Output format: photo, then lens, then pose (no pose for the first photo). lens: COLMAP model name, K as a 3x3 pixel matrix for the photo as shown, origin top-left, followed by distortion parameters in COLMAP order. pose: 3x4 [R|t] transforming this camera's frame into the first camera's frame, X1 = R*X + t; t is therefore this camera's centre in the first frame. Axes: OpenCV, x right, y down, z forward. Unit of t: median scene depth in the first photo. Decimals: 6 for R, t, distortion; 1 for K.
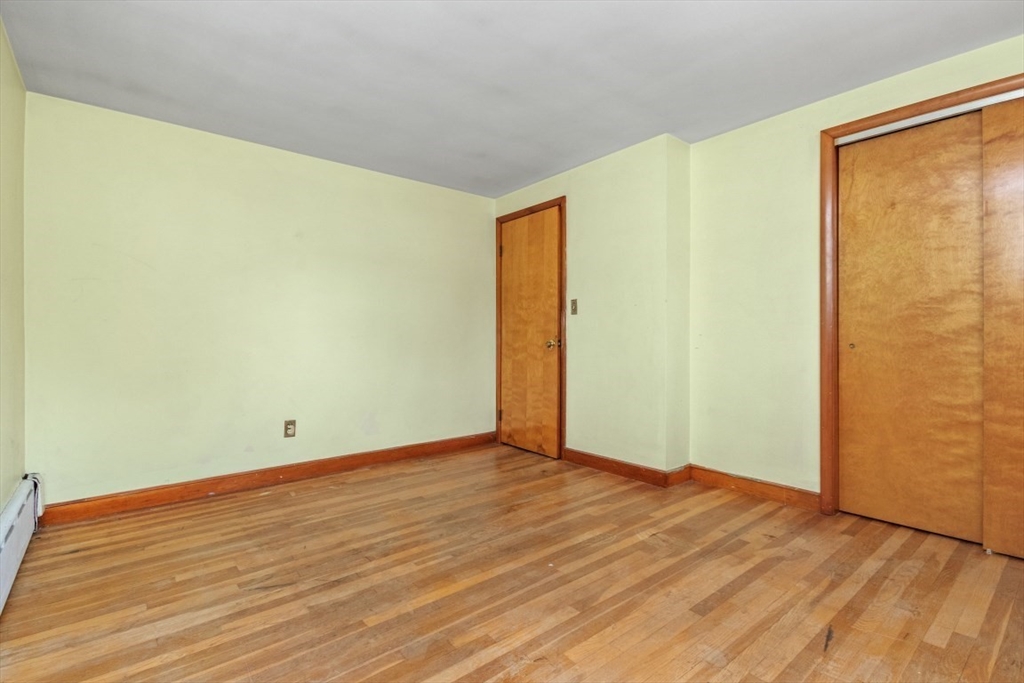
lens RADIAL K [[476.1, 0, 521.1], [0, 476.1, 334.7], [0, 0, 1]] dist [0.020899, -0.007540]
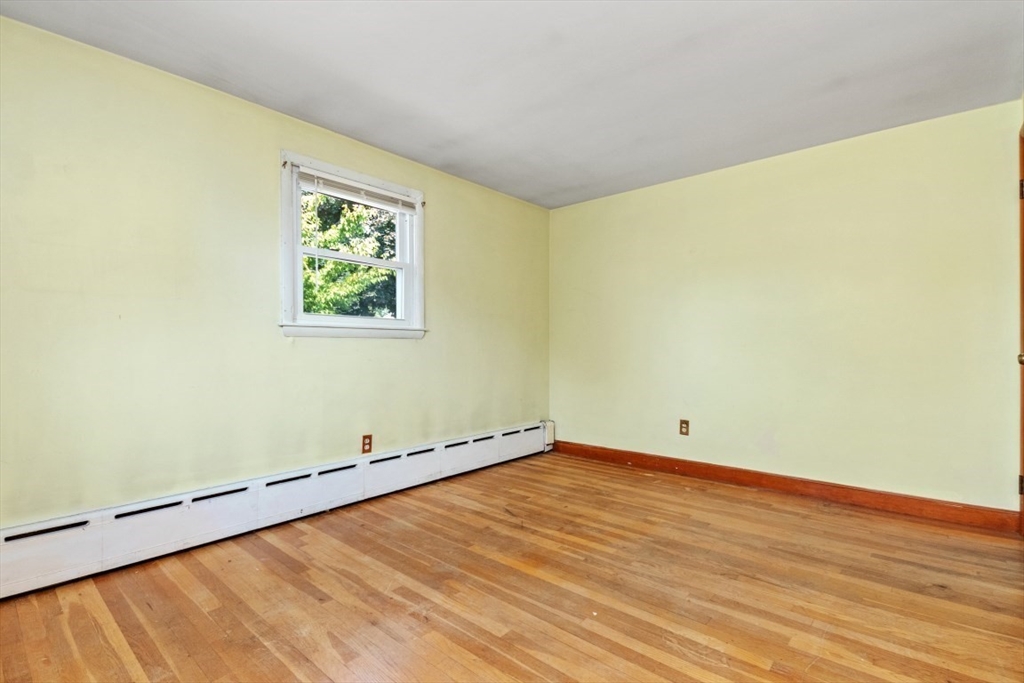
lens RADIAL K [[476.1, 0, 519.6], [0, 476.1, 350.6], [0, 0, 1]] dist [0.020899, -0.007540]
pose [[0.163326, 0.011802, -0.986502, 0.799219], [0.009596, 0.999862, 0.013551, 0.003970], [0.986526, -0.011680, 0.163190, 0.677111]]
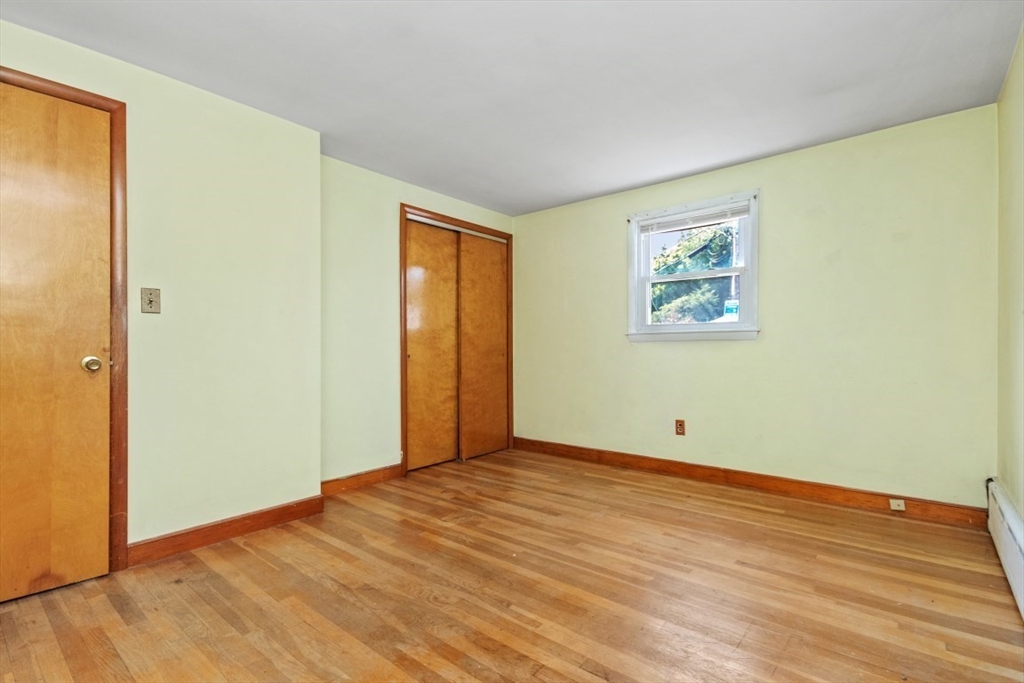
lens RADIAL K [[476.1, 0, 517.7], [0, 476.1, 344.8], [0, 0, 1]] dist [0.020899, -0.007540]
pose [[-0.189069, 0.018742, 0.981785, -0.946123], [-0.000900, 0.999814, -0.019260, 0.017284], [-0.981963, -0.004525, -0.189017, 1.105589]]
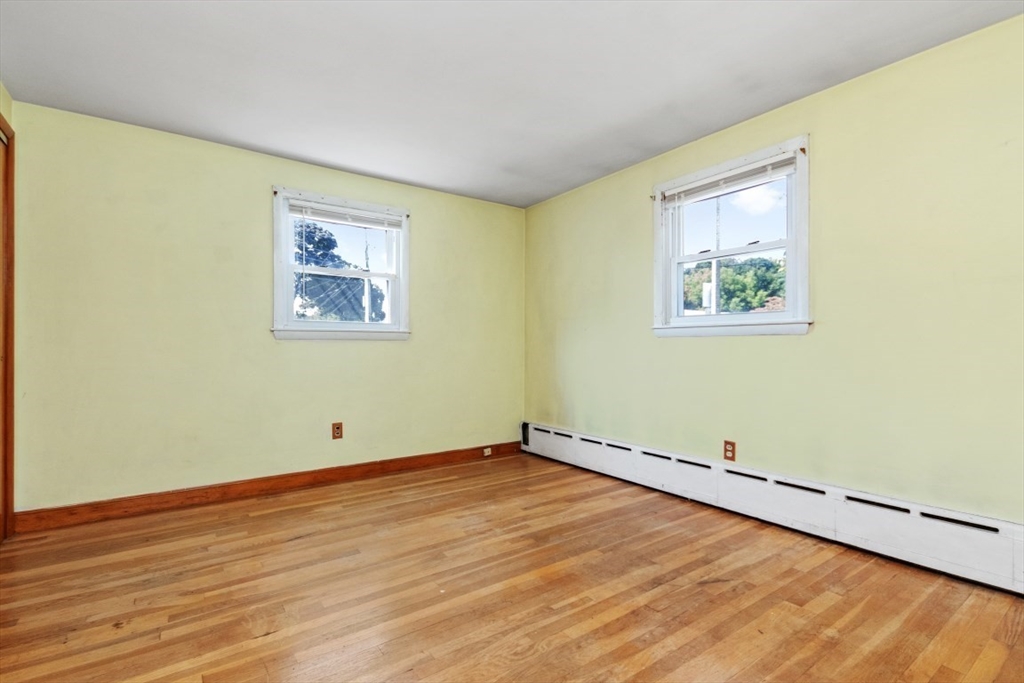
lens RADIAL K [[476.1, 0, 519.9], [0, 476.1, 348.0], [0, 0, 1]] dist [0.020899, -0.007540]
pose [[-0.997563, 0.011663, 0.068796, -0.145228], [0.011151, 0.999907, -0.007825, 0.017011], [-0.068881, -0.007039, -0.997600, 1.766082]]
